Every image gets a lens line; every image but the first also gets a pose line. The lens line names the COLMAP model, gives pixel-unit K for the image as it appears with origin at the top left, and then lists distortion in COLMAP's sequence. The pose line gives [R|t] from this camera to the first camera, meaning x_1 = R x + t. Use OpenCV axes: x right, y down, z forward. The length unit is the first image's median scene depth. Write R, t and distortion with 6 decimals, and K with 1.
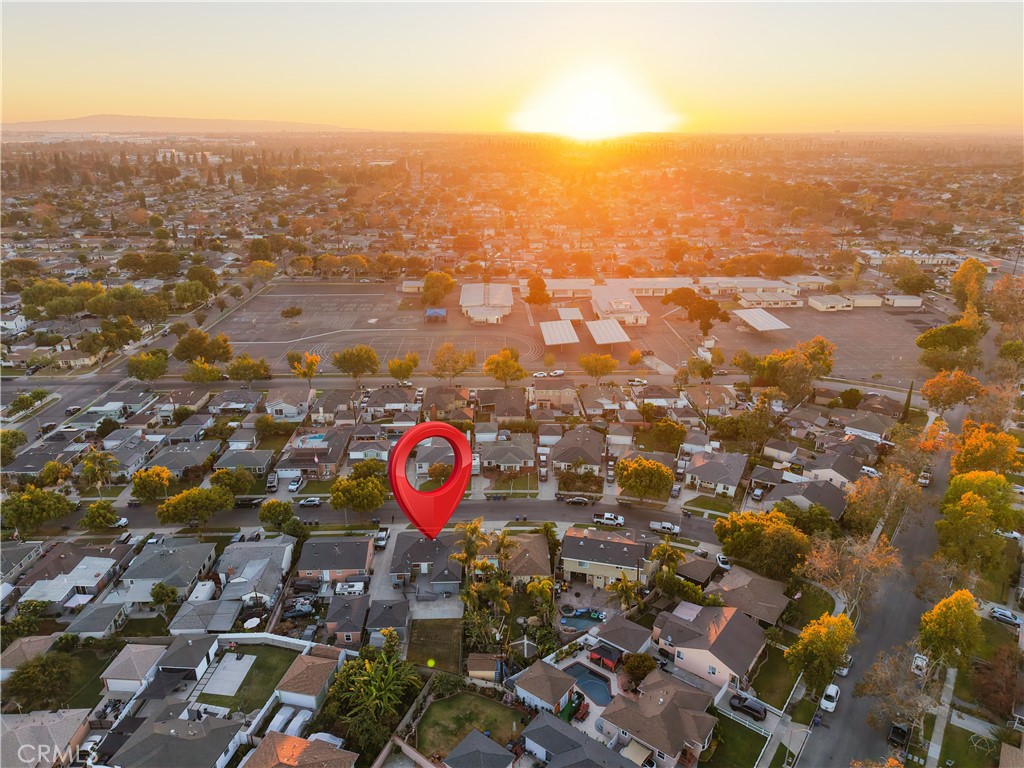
lens RADIAL K [[696.0, 0, 512.0], [0, 696.0, 384.0], [0, 0, 1]] dist [-0.001547, -0.000920]
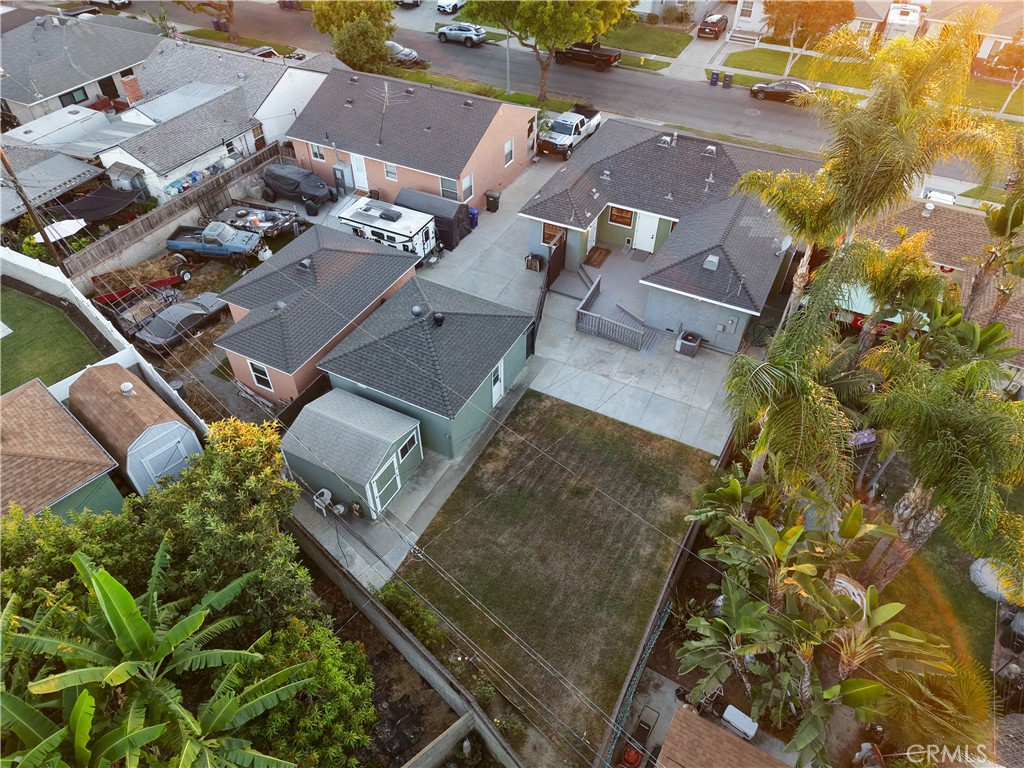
lens RADIAL K [[696.0, 0, 512.0], [0, 696.0, 384.0], [0, 0, 1]] dist [-0.001547, -0.000920]
pose [[0.877251, 0.341786, -0.337066, -0.058180], [-0.177698, 0.883509, 0.433400, 0.214542], [0.445931, -0.320305, 0.835793, 0.746886]]
